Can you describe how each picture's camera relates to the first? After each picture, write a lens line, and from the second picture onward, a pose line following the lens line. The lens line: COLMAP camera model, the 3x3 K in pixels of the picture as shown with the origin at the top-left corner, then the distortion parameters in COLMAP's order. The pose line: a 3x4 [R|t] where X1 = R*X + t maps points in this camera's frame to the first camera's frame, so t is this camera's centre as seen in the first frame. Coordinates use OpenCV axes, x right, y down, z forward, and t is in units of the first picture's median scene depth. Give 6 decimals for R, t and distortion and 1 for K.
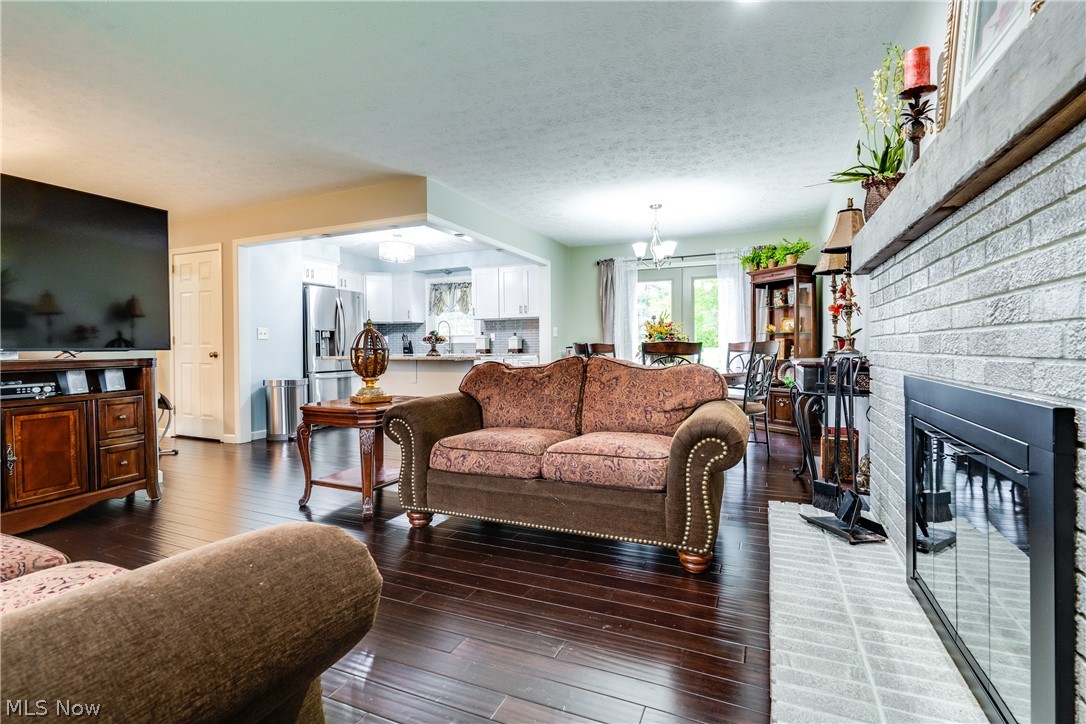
lens RADIAL K [[495.9, 0, 584.7], [0, 495.9, 351.7], [0, 0, 1]] dist [-0.008565, 0.000993]
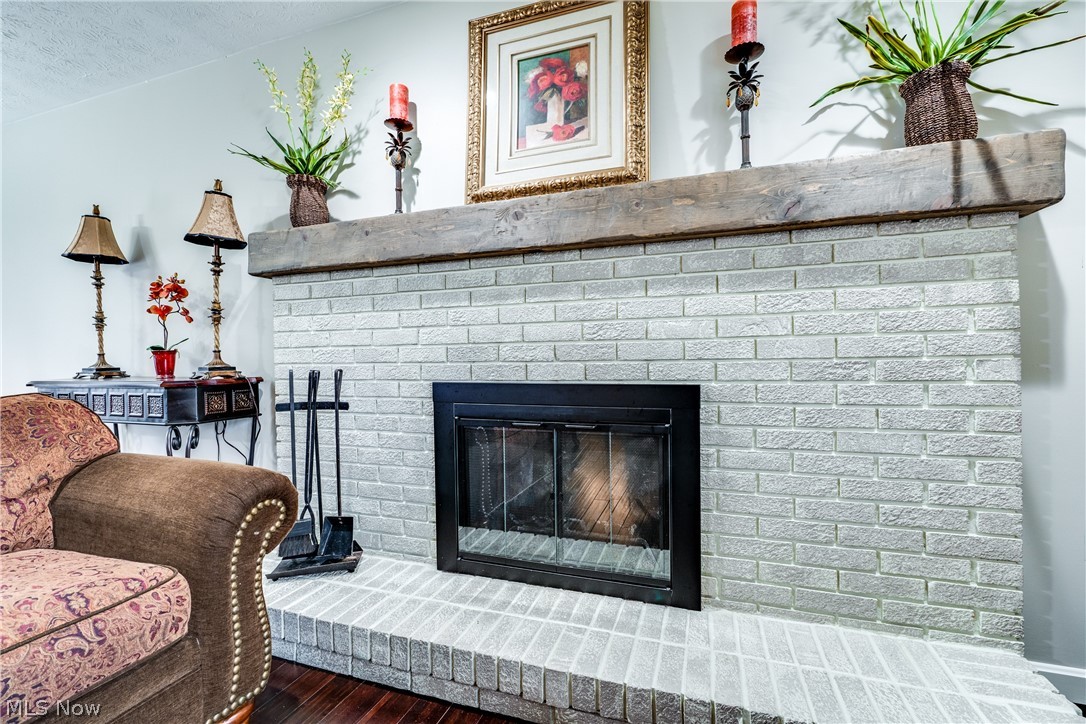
lens RADIAL K [[495.9, 0, 523.6], [0, 495.9, 357.7], [0, 0, 1]] dist [-0.008565, 0.000993]
pose [[0.003761, 0.001245, 0.999992, -0.372959], [0.023337, 0.999727, -0.001333, -0.001392], [-0.999721, 0.023341, 0.003731, 0.650754]]
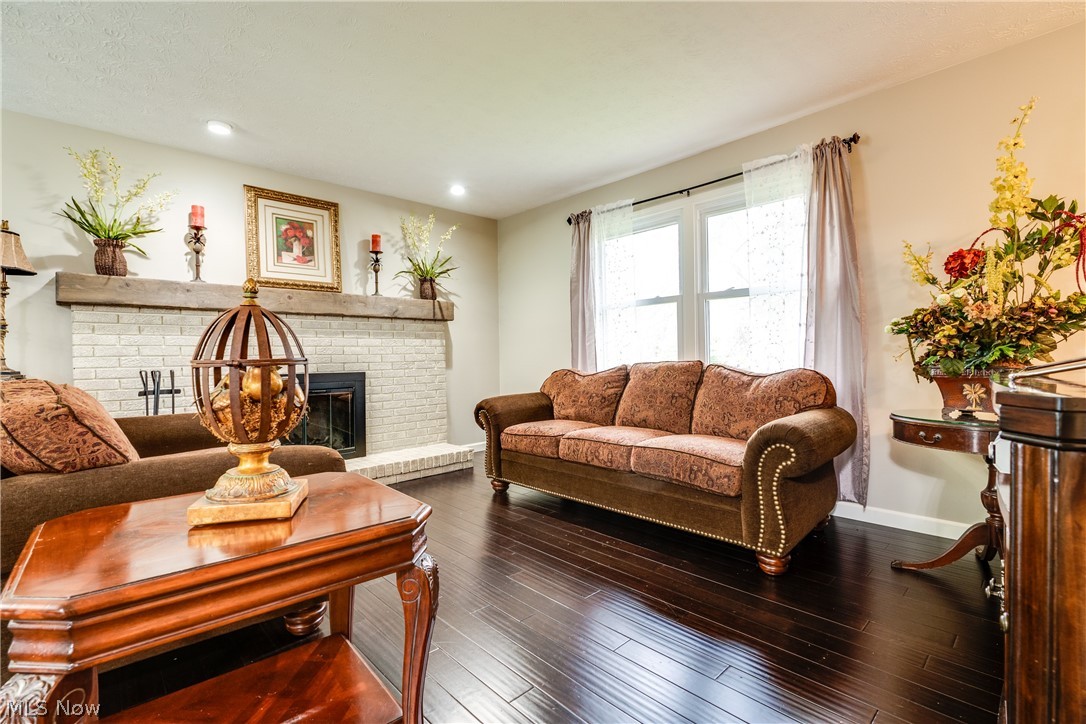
lens RADIAL K [[495.9, 0, 541.6], [0, 495.9, 361.4], [0, 0, 1]] dist [-0.008565, 0.000993]
pose [[-0.887237, 0.019665, 0.460895, -1.183891], [0.028082, 0.999540, 0.011412, -0.000732], [-0.460459, 0.023068, -0.887381, 1.834370]]
